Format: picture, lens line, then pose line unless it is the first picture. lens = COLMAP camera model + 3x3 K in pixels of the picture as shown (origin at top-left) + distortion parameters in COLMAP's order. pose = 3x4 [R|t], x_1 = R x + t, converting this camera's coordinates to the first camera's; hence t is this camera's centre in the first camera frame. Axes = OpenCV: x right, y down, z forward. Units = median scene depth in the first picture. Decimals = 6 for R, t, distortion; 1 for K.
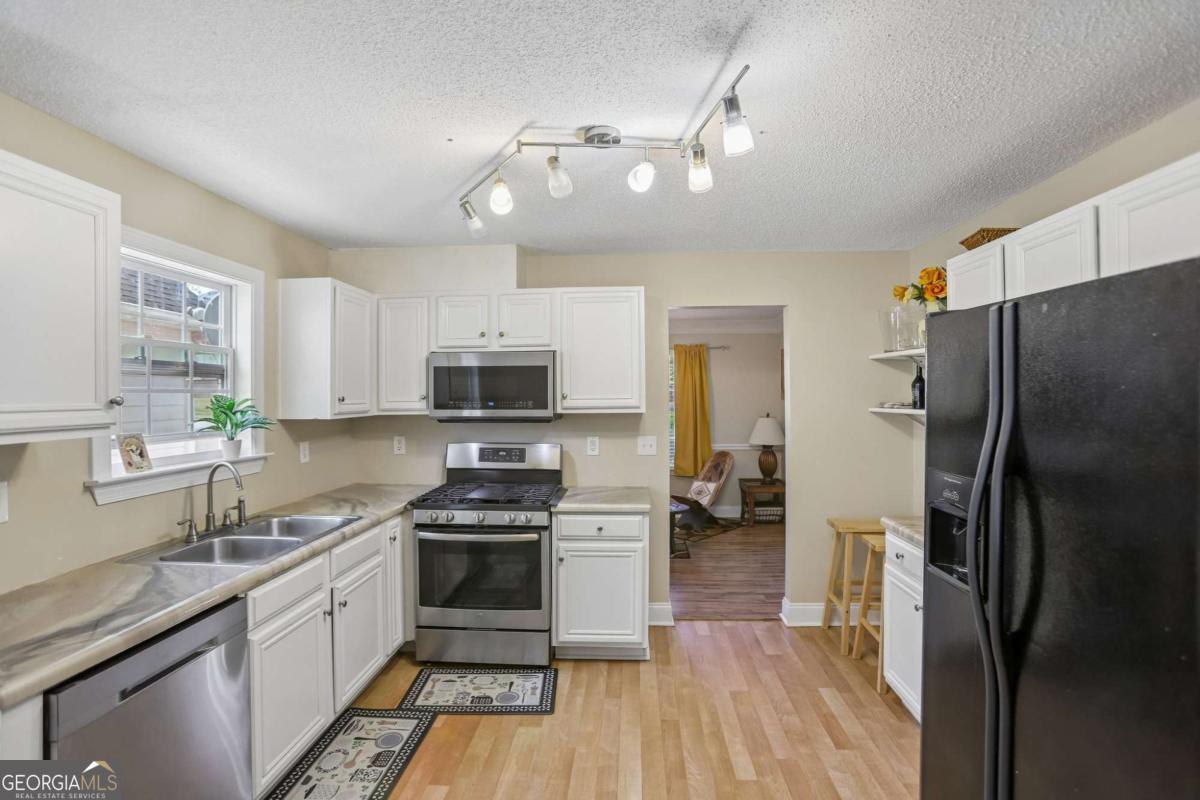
lens RADIAL K [[546.3, 0, 604.9], [0, 546.3, 393.2], [0, 0, 1]] dist [-0.046744, 0.017678]
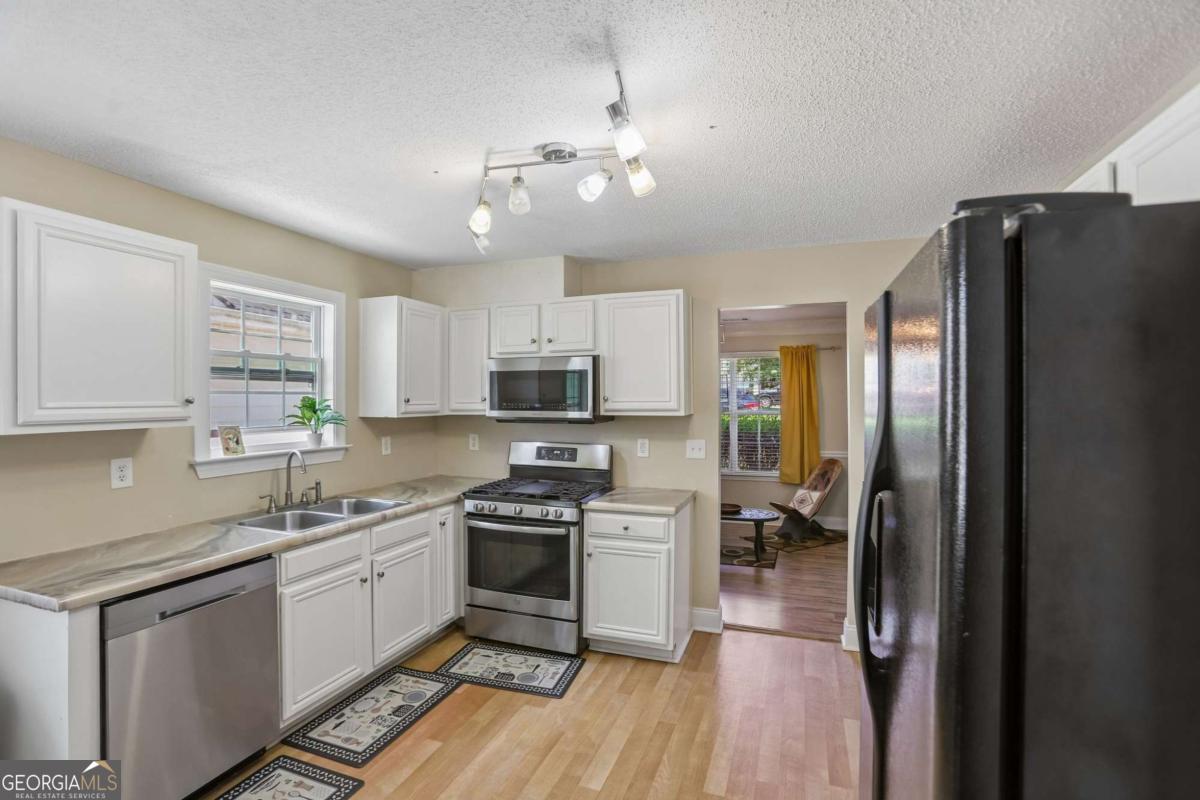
lens RADIAL K [[546.3, 0, 608.2], [0, 546.3, 396.5], [0, 0, 1]] dist [-0.046744, 0.017678]
pose [[0.958580, 0.003441, -0.284803, 0.262431], [-0.003135, 0.999994, 0.001528, -0.000064], [0.284807, -0.000571, 0.958585, 0.009843]]
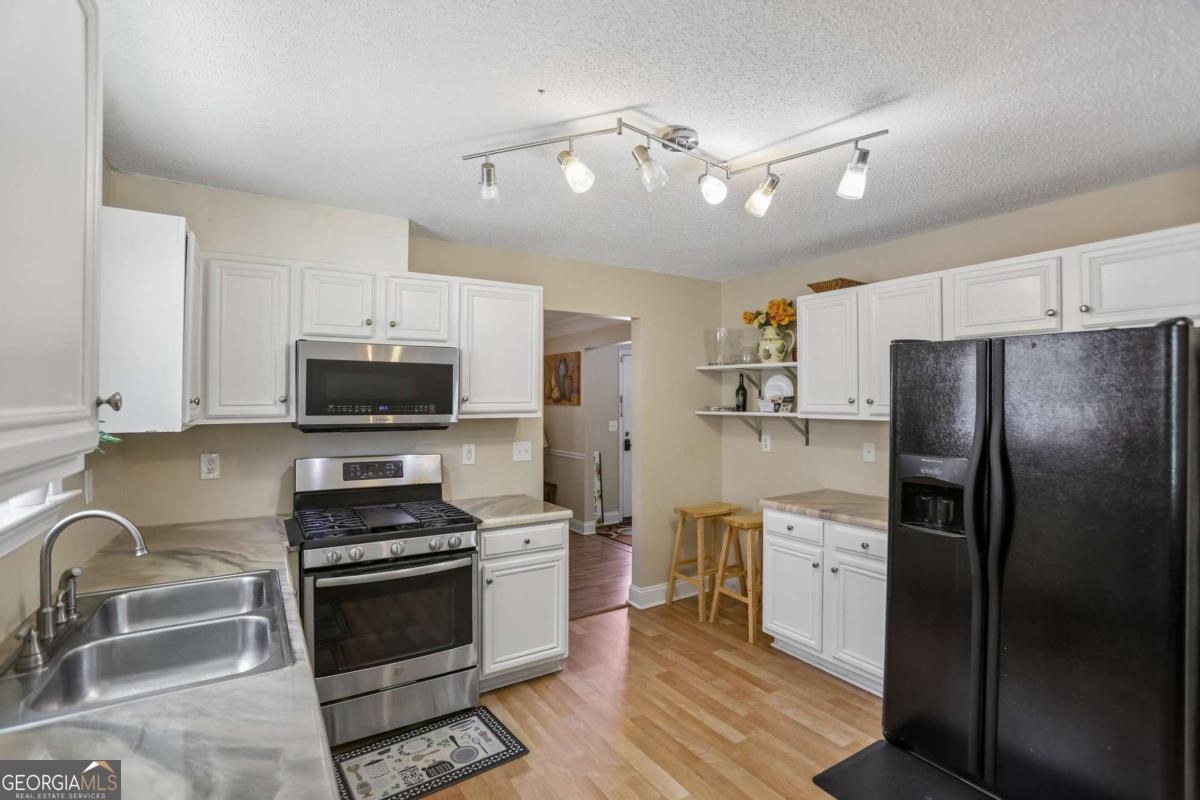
lens RADIAL K [[546.3, 0, 583.1], [0, 546.3, 395.0], [0, 0, 1]] dist [-0.046744, 0.017678]
pose [[0.826768, 0.011816, 0.562419, -0.478653], [-0.008416, 0.999927, -0.008635, 0.005438], [-0.562480, 0.002406, 0.826807, 0.185445]]
